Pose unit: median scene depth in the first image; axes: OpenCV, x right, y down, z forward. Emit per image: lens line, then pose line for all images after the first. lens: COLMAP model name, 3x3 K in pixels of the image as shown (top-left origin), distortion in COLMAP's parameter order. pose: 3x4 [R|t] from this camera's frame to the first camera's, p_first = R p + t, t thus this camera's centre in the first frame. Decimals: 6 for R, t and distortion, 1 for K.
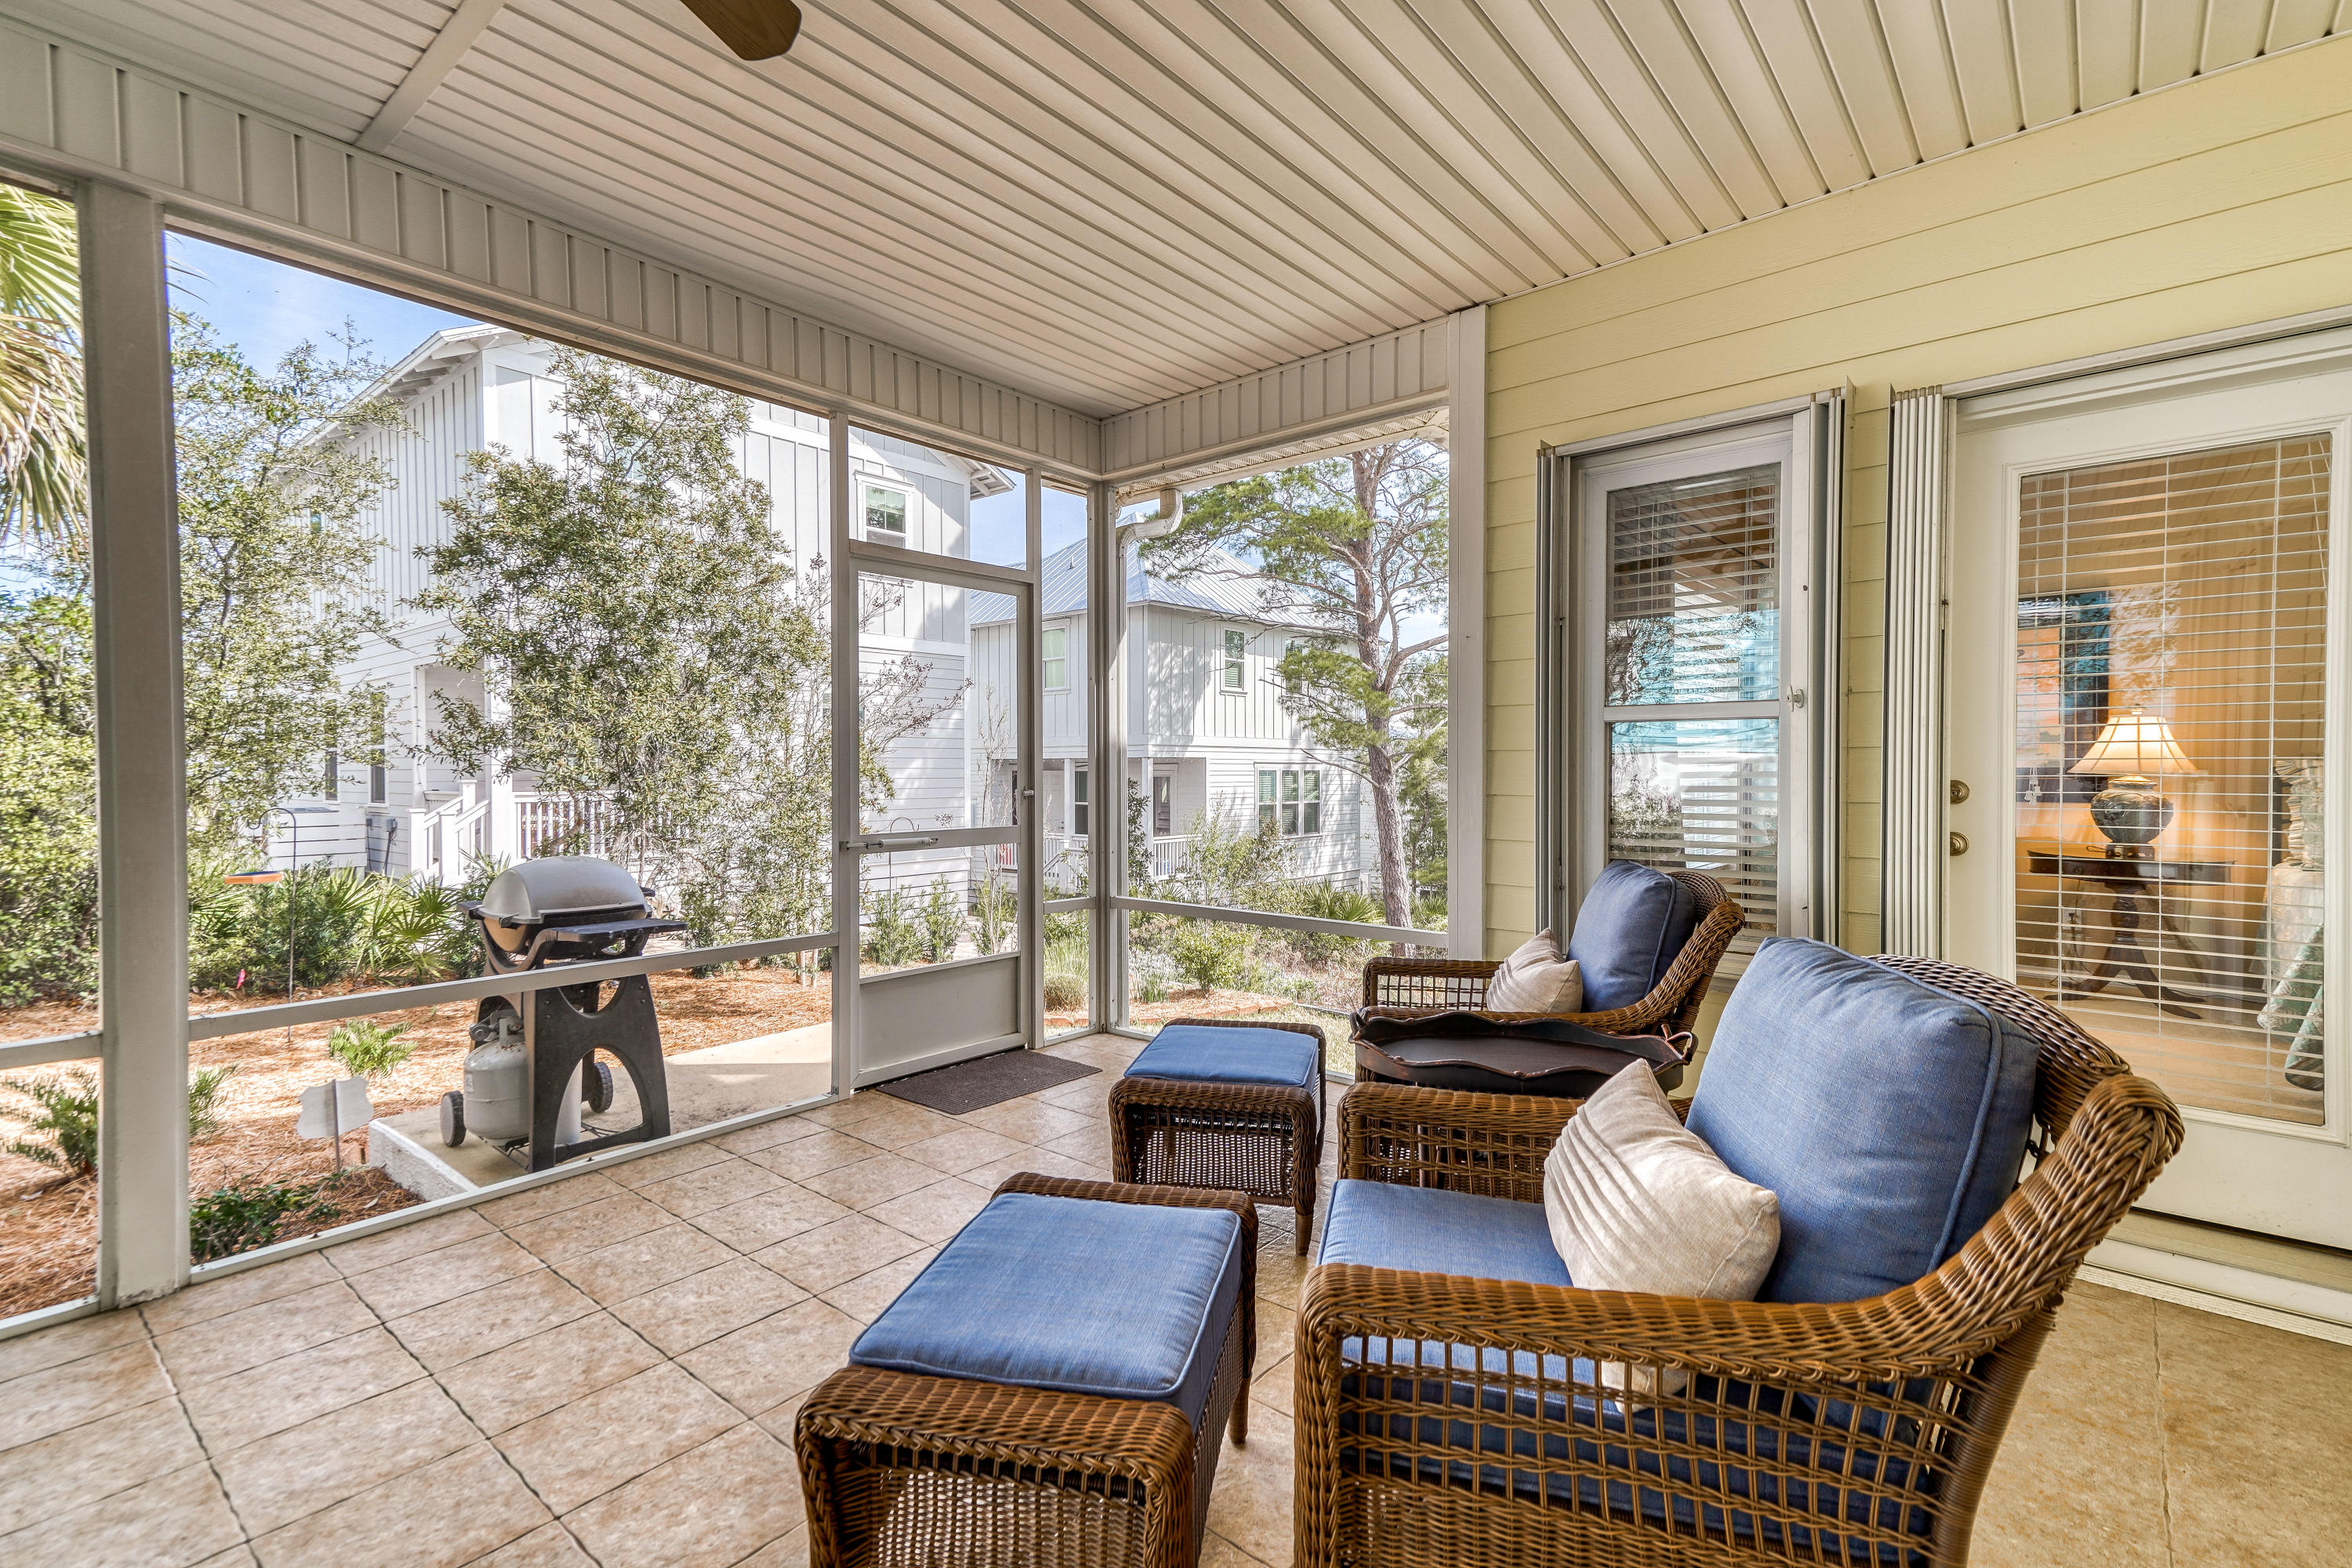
lens RADIAL K [[1069.7, 0, 1175.7], [0, 1069.7, 777.9], [0, 0, 1]] dist [0.034775, 0.000121]
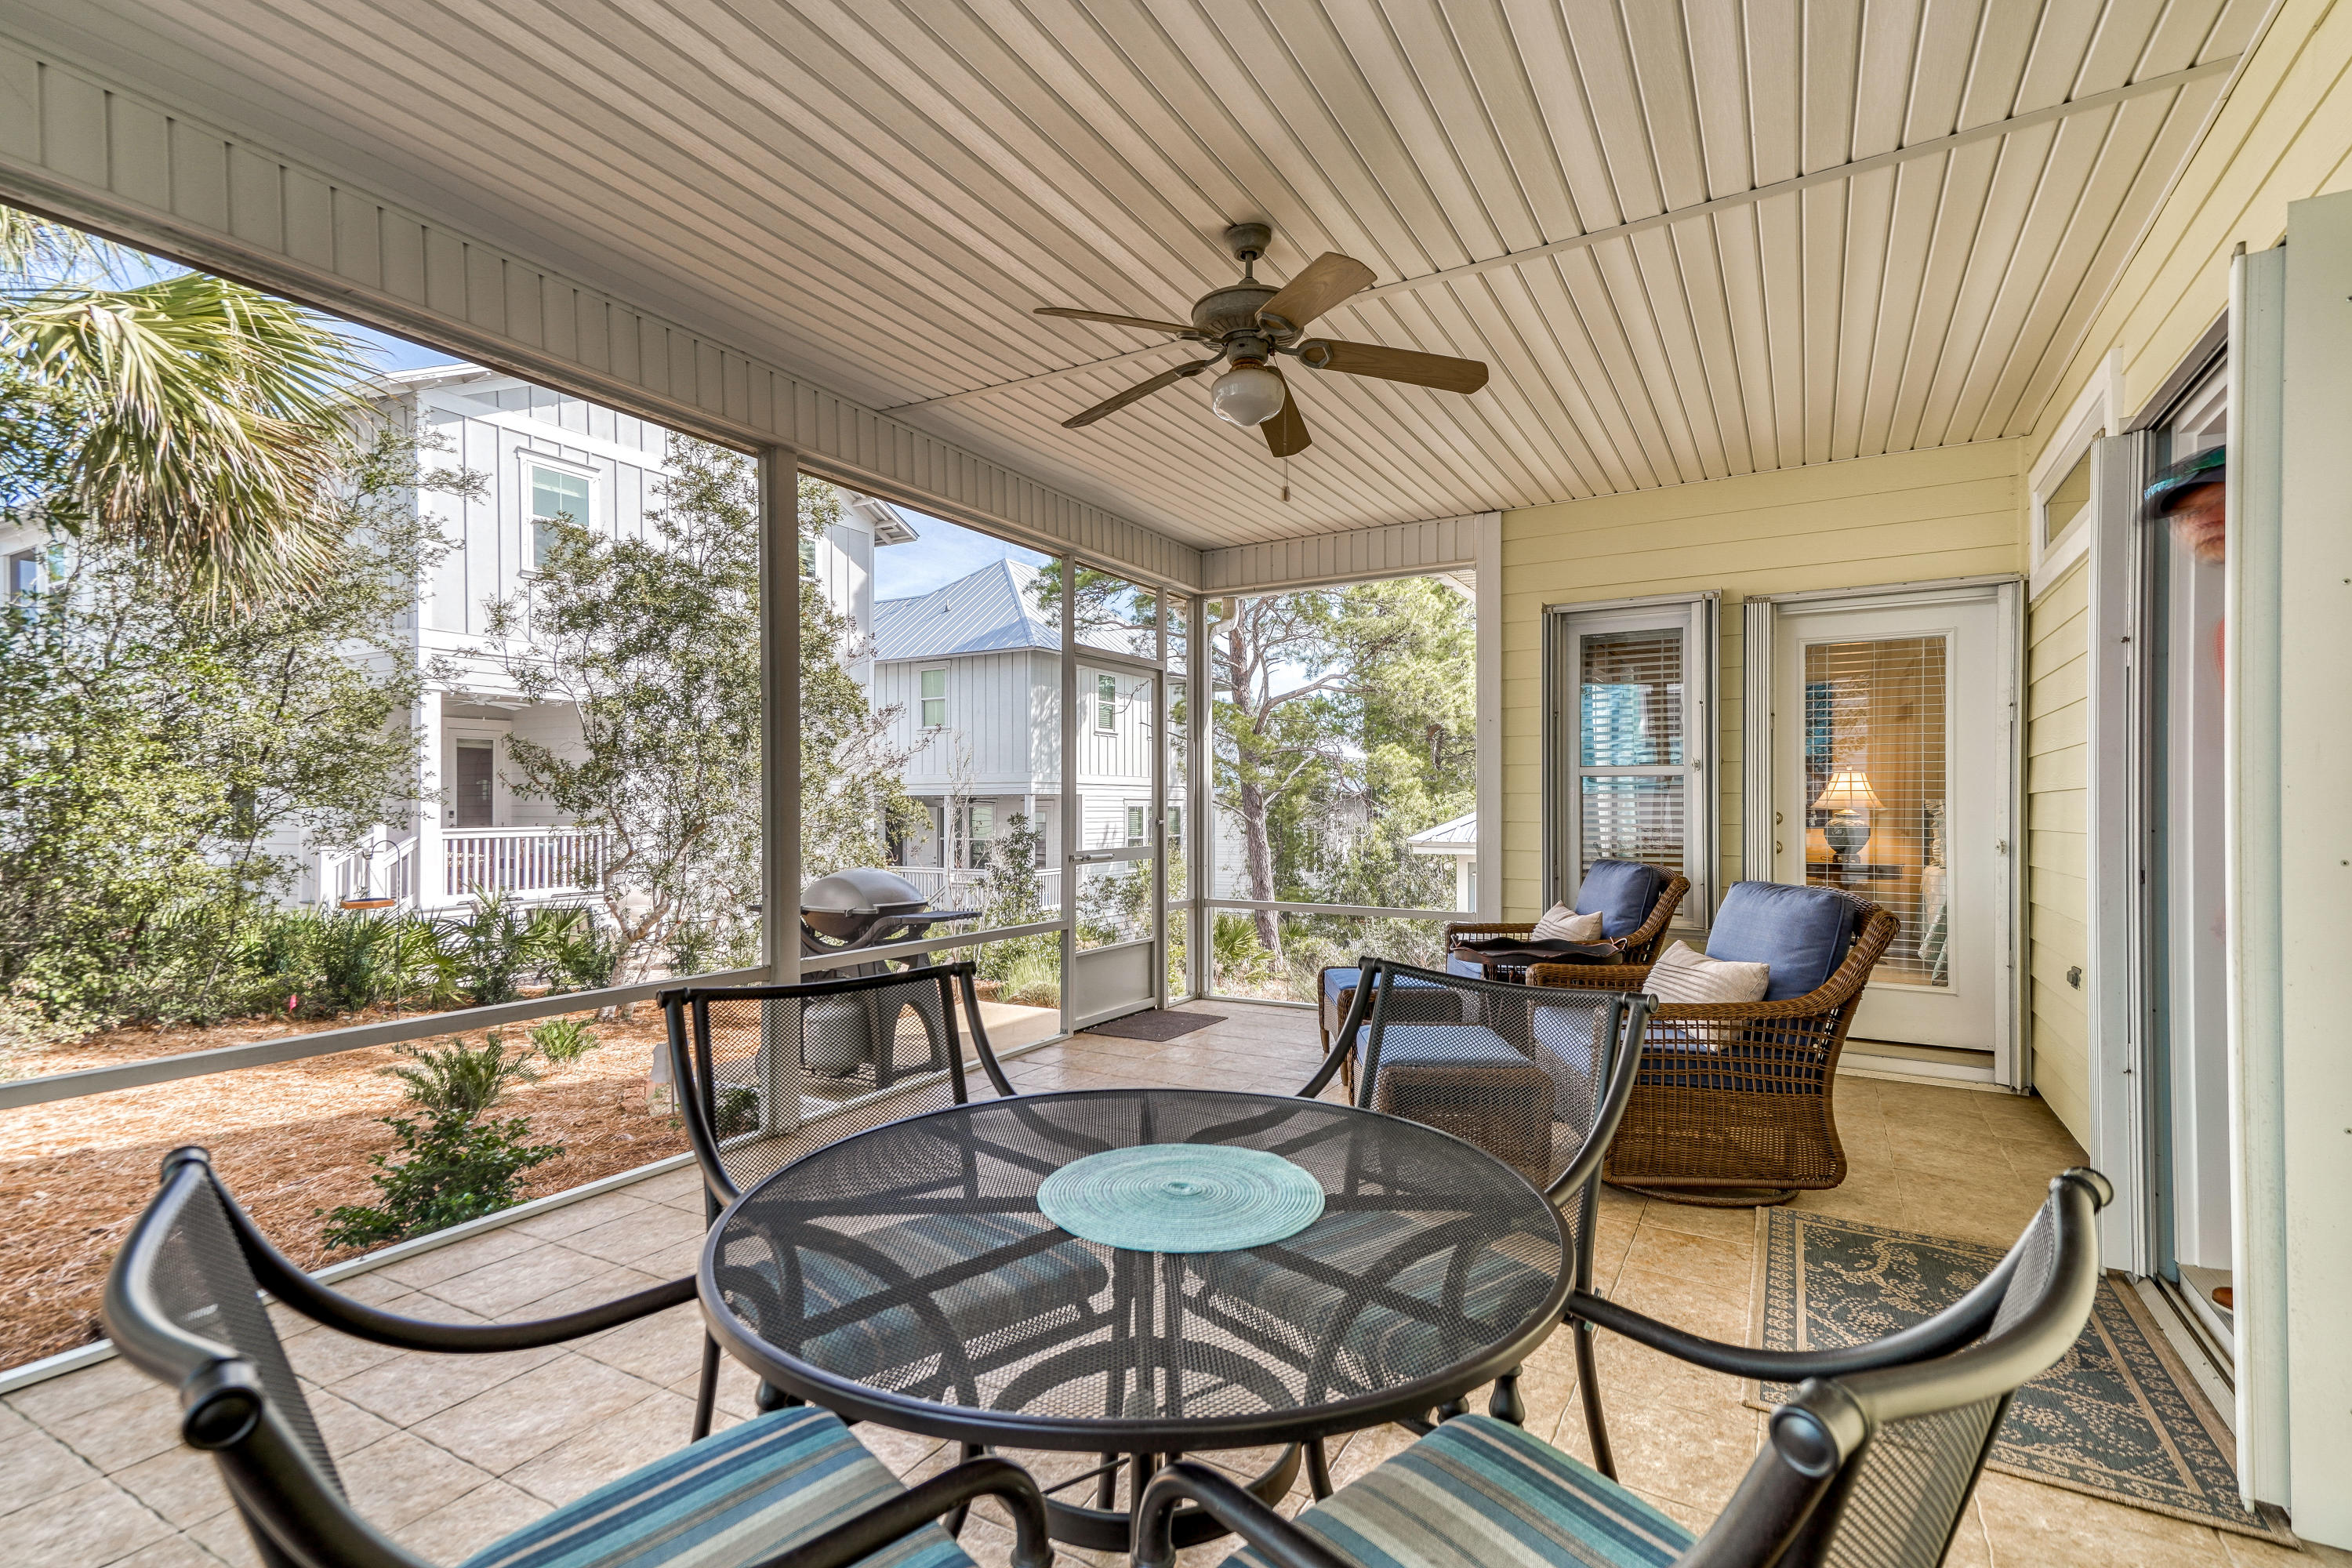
lens RADIAL K [[1094.5, 0, 1179.4], [0, 1094.5, 796.6], [0, 0, 1]] dist [0.035932, -0.000793]
pose [[0.981764, 0.002014, 0.190096, -0.433310], [0.001013, 0.999874, -0.015822, 0.004043], [-0.190104, 0.015726, 0.981638, -0.437169]]
